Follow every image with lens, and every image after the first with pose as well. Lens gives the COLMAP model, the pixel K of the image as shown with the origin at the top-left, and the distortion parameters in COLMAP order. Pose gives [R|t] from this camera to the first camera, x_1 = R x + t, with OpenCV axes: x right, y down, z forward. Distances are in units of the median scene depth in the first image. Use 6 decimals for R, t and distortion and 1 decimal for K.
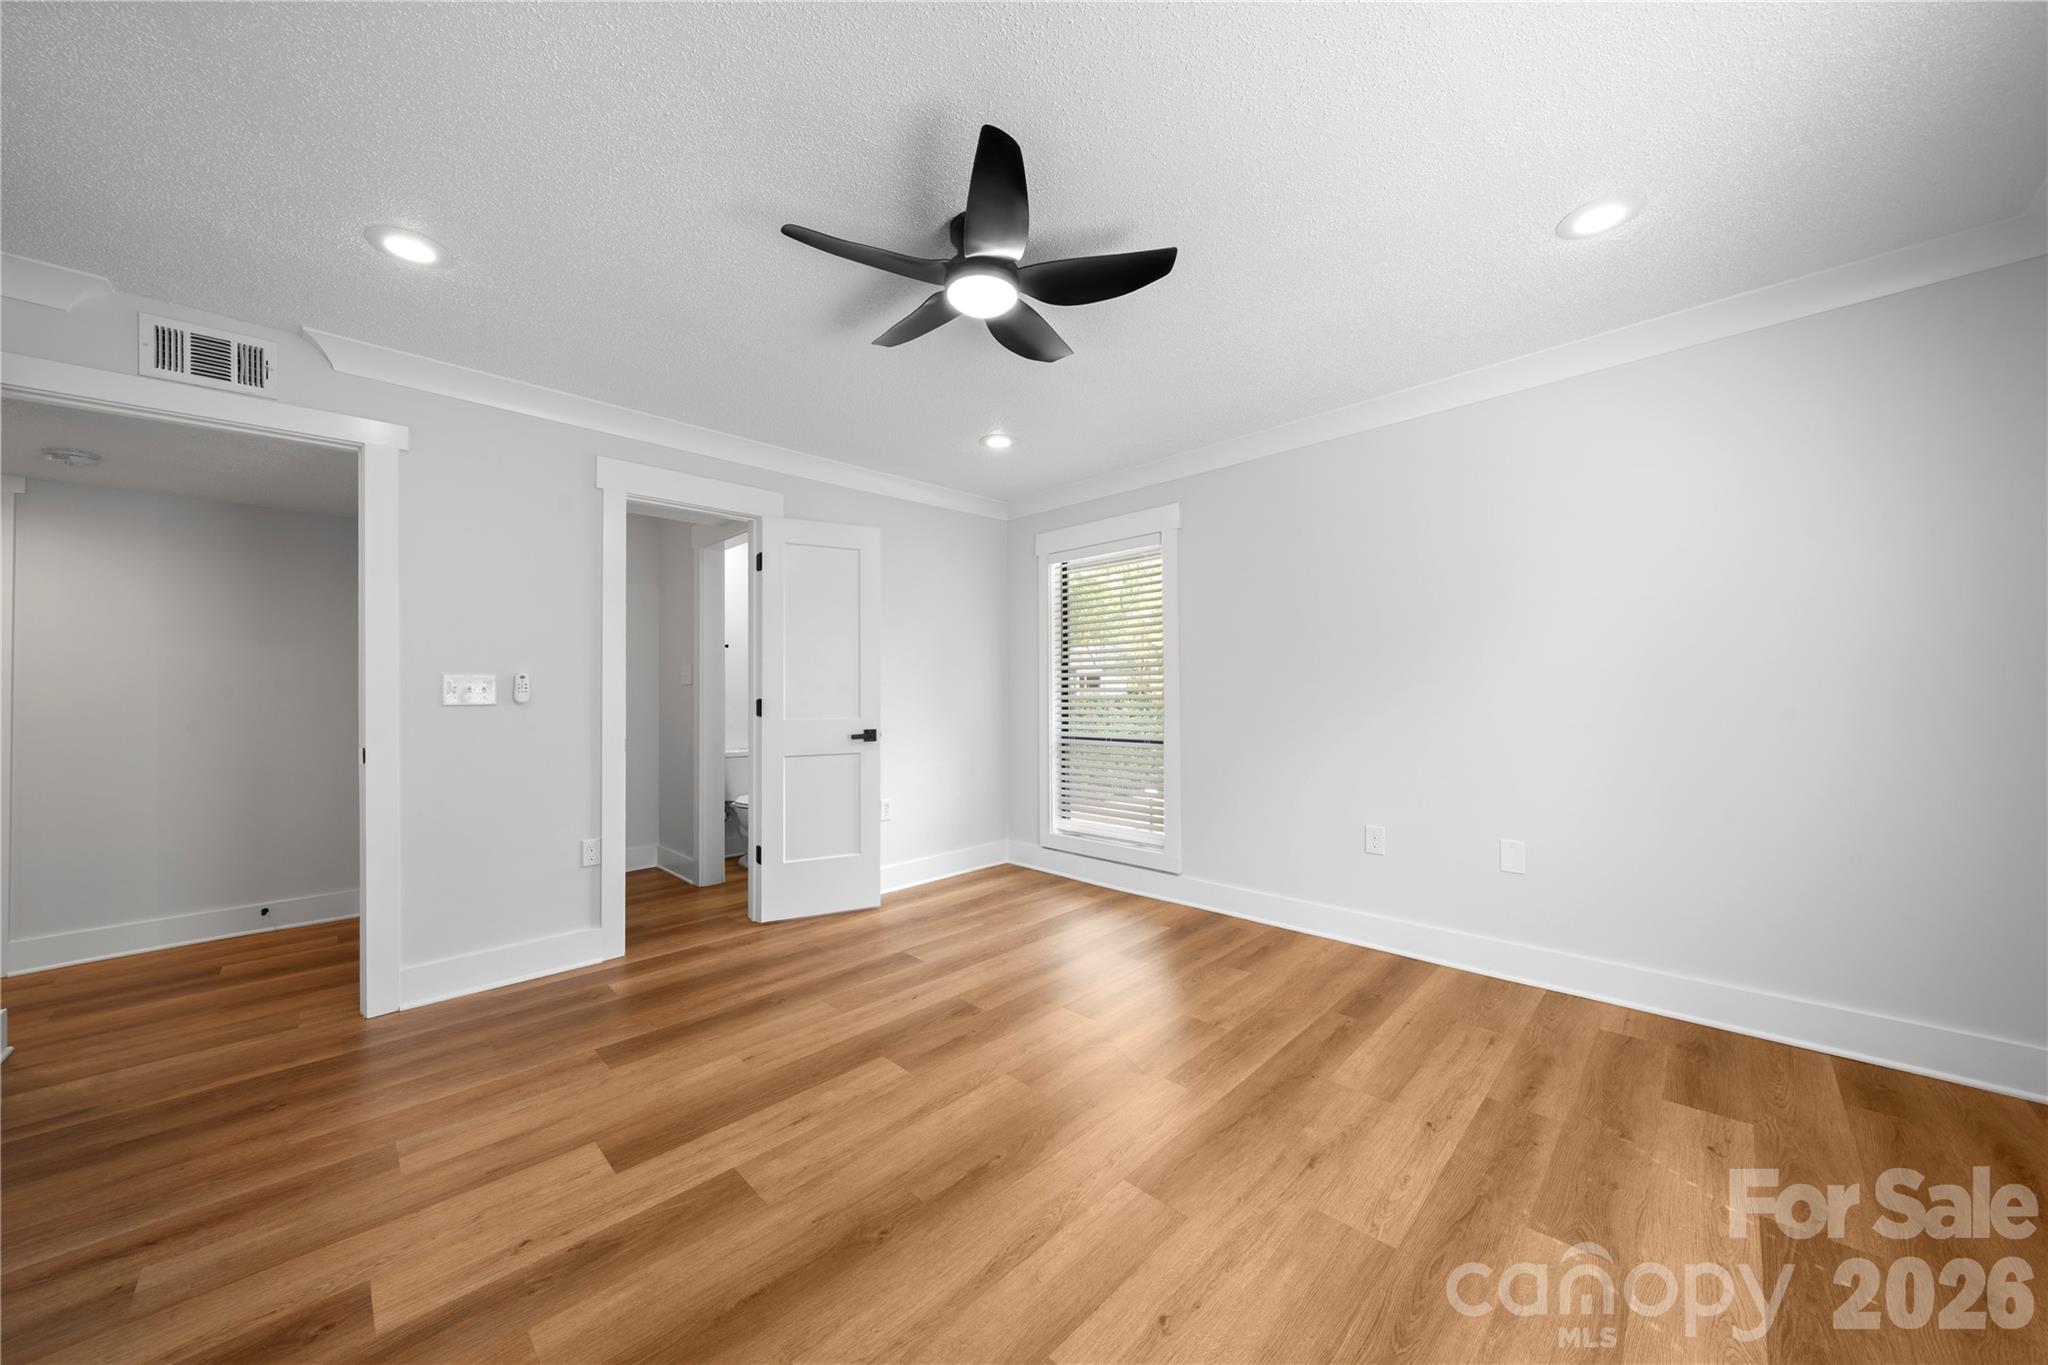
lens RADIAL K [[708.3, 0, 1019.1], [0, 708.3, 683.1], [0, 0, 1]] dist [-0.000357, -0.000105]
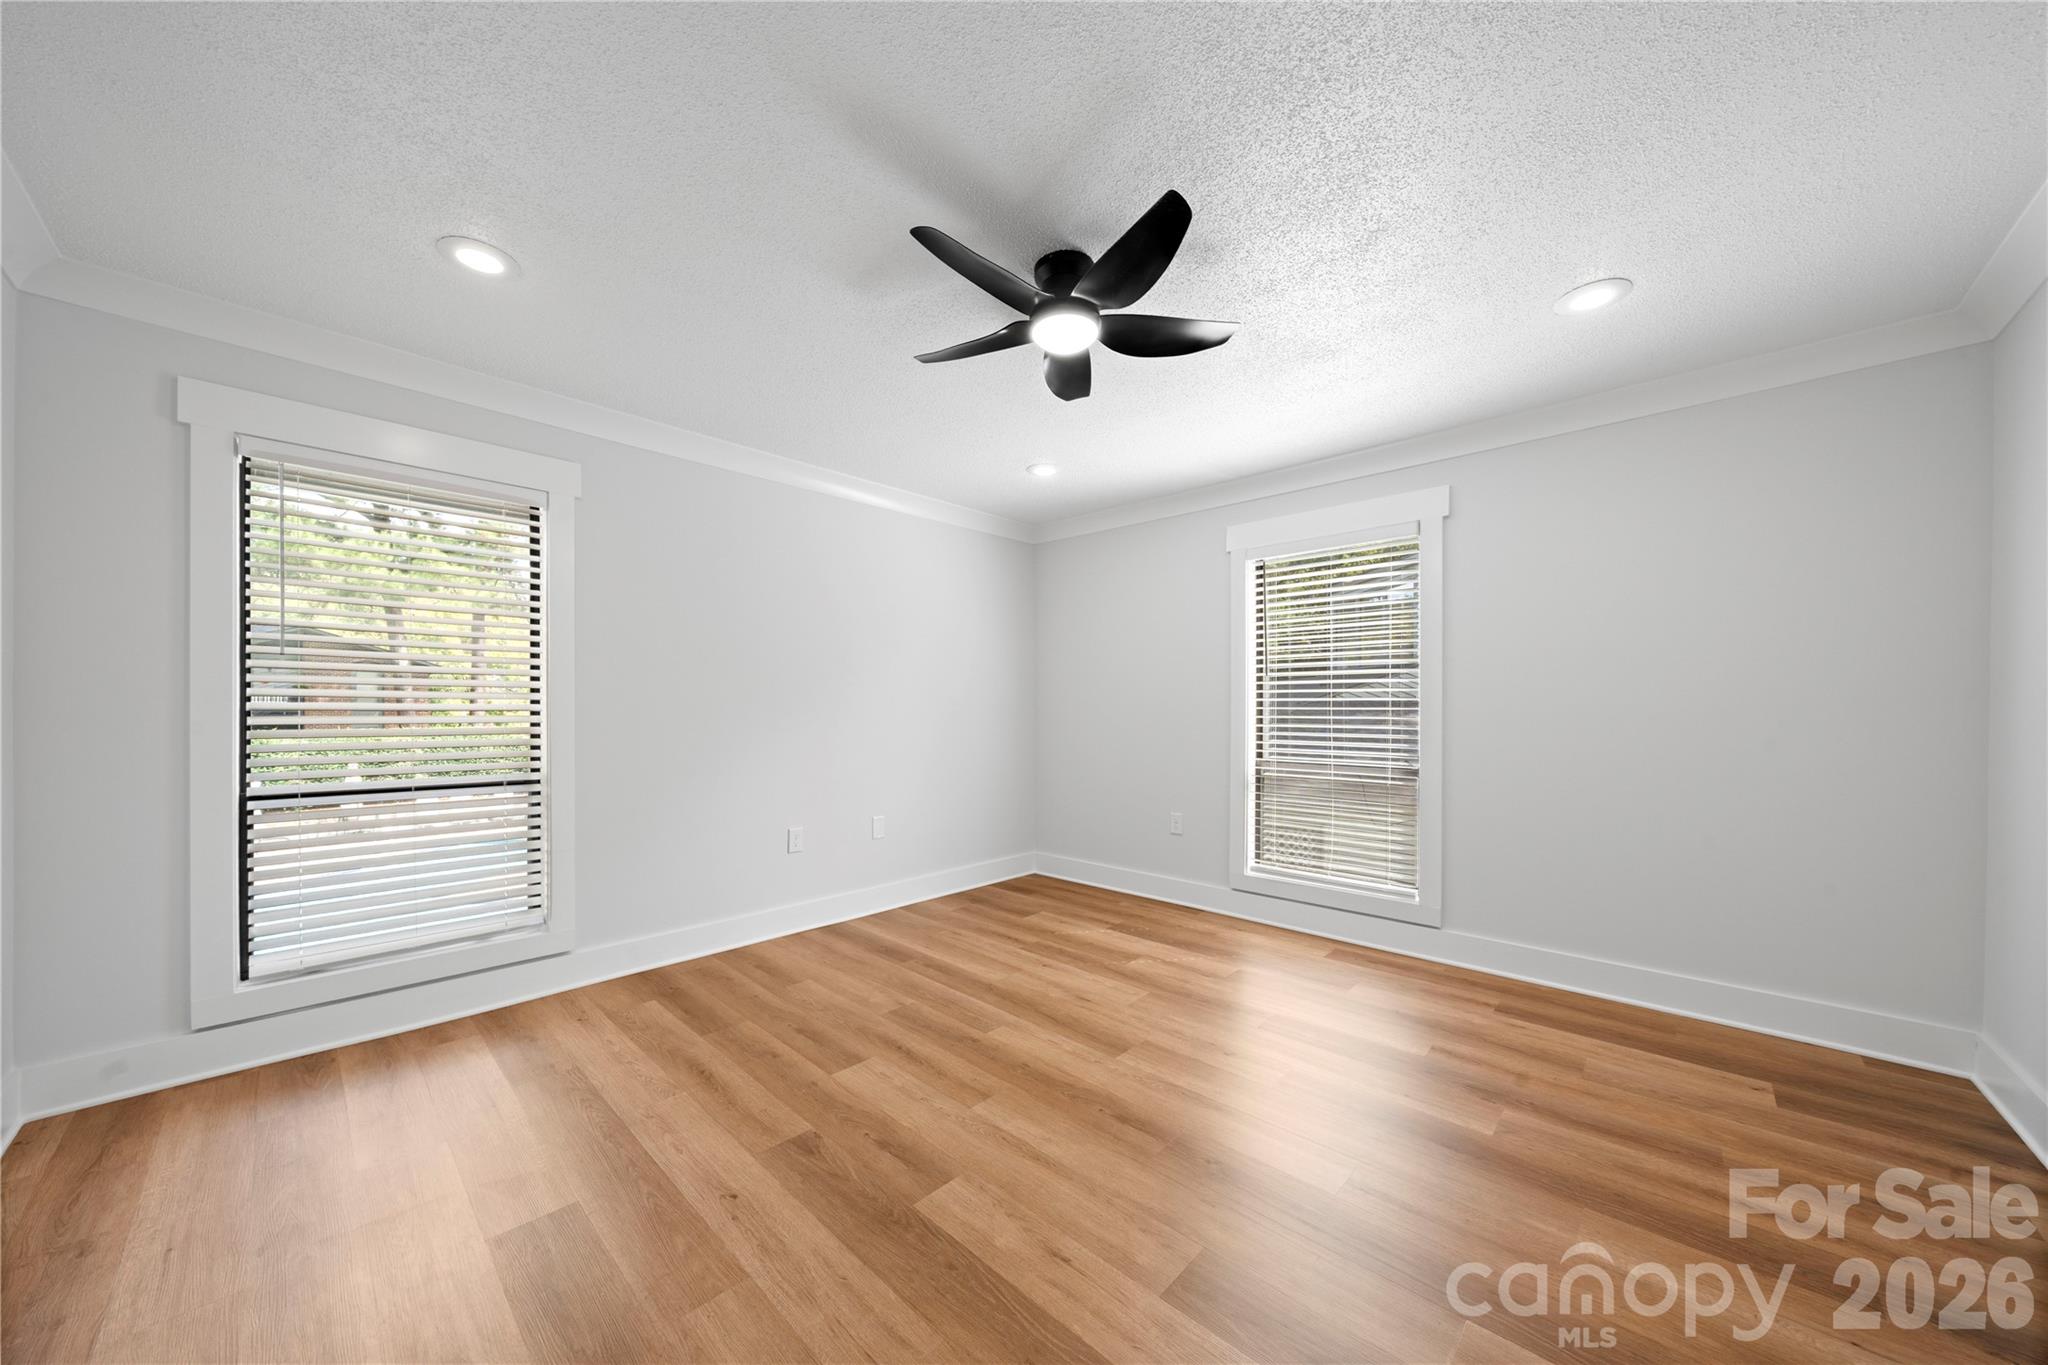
lens RADIAL K [[704.2, 0, 1027.3], [0, 704.2, 716.9], [0, 0, 1]] dist [-0.000029, -0.000004]
pose [[-0.031901, 0.000382, 0.999491, -0.907966], [-0.015052, 0.999886, -0.000863, 0.020425], [-0.999378, -0.015072, -0.031891, 0.896974]]
